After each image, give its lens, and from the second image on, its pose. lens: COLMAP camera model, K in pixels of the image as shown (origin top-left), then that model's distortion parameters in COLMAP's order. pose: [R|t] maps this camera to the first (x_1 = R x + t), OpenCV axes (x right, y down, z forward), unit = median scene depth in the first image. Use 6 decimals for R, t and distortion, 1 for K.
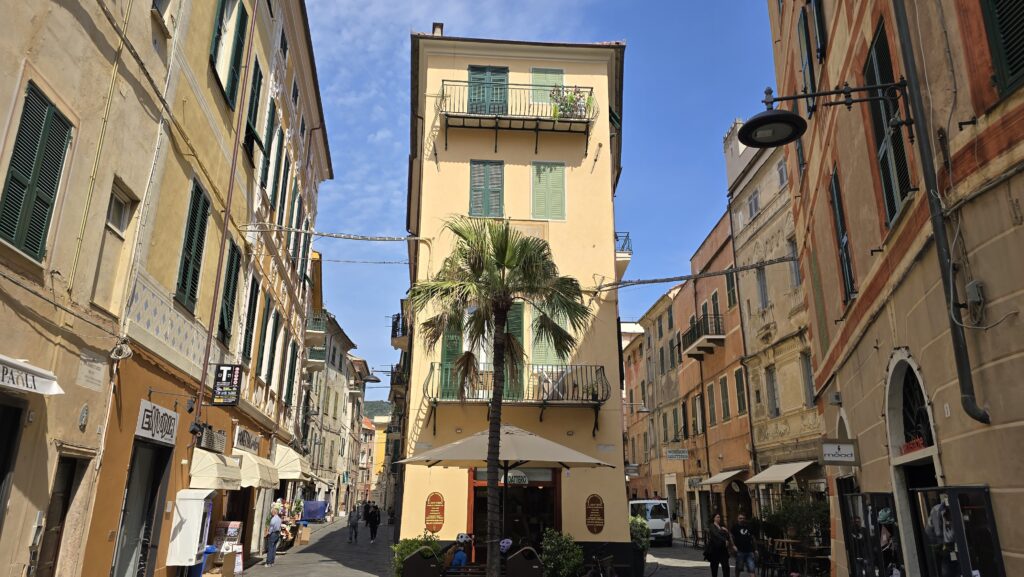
lens RADIAL K [[689.2, 0, 513.3], [0, 689.2, 288.0], [0, 0, 1]] dist [0.033981, -0.003605]
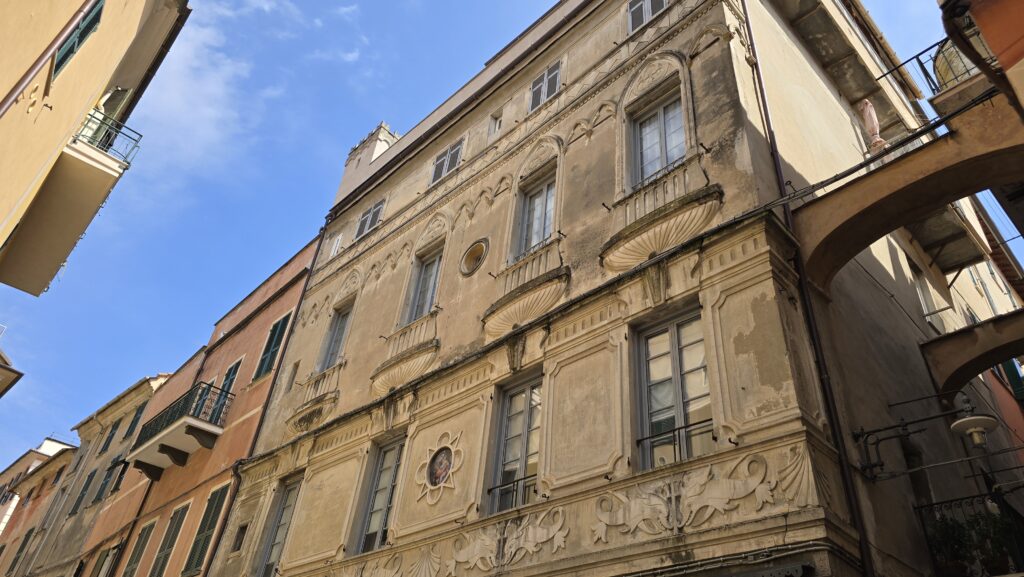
lens RADIAL K [[689.2, 0, 514.5], [0, 689.2, 289.2], [0, 0, 1]] dist [0.033981, -0.003605]
pose [[0.726670, 0.462038, 0.508401, 0.151251], [-0.278141, 0.874549, -0.397241, 0.135327], [-0.628162, 0.147256, 0.764021, 0.441567]]
